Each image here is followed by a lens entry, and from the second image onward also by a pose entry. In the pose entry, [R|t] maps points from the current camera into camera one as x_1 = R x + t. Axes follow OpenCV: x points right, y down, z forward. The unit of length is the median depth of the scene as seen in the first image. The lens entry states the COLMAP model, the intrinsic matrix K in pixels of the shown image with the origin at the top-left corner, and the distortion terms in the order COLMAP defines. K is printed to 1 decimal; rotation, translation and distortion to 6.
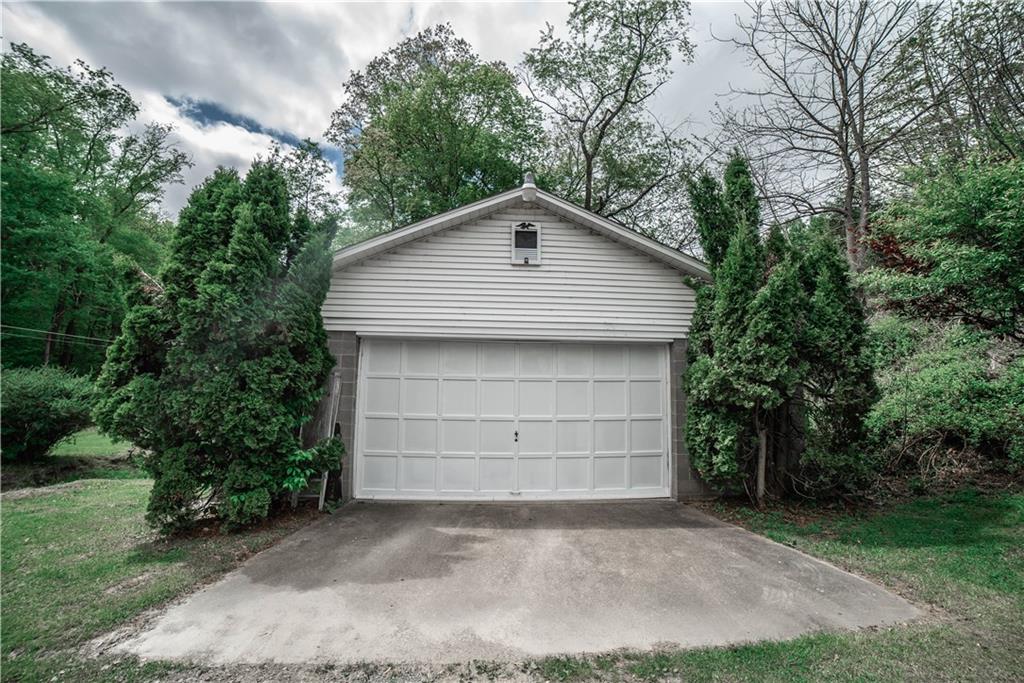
lens RADIAL K [[424.1, 0, 512.0], [0, 424.1, 341.5], [0, 0, 1]] dist [-0.098639, 0.033408]
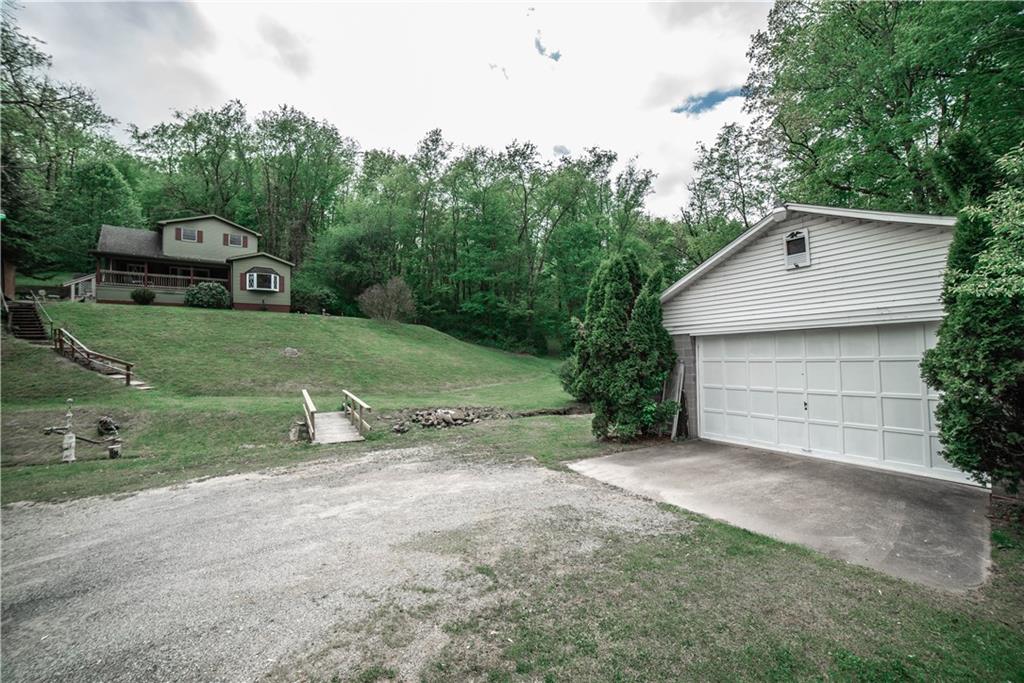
lens RADIAL K [[424.1, 0, 512.0], [0, 424.1, 341.5], [0, 0, 1]] dist [-0.098639, 0.033408]
pose [[0.428813, -0.049383, -0.902043, 0.748856], [0.163095, 0.986330, 0.023534, -0.139134], [0.888549, -0.157210, 0.431005, -0.273802]]
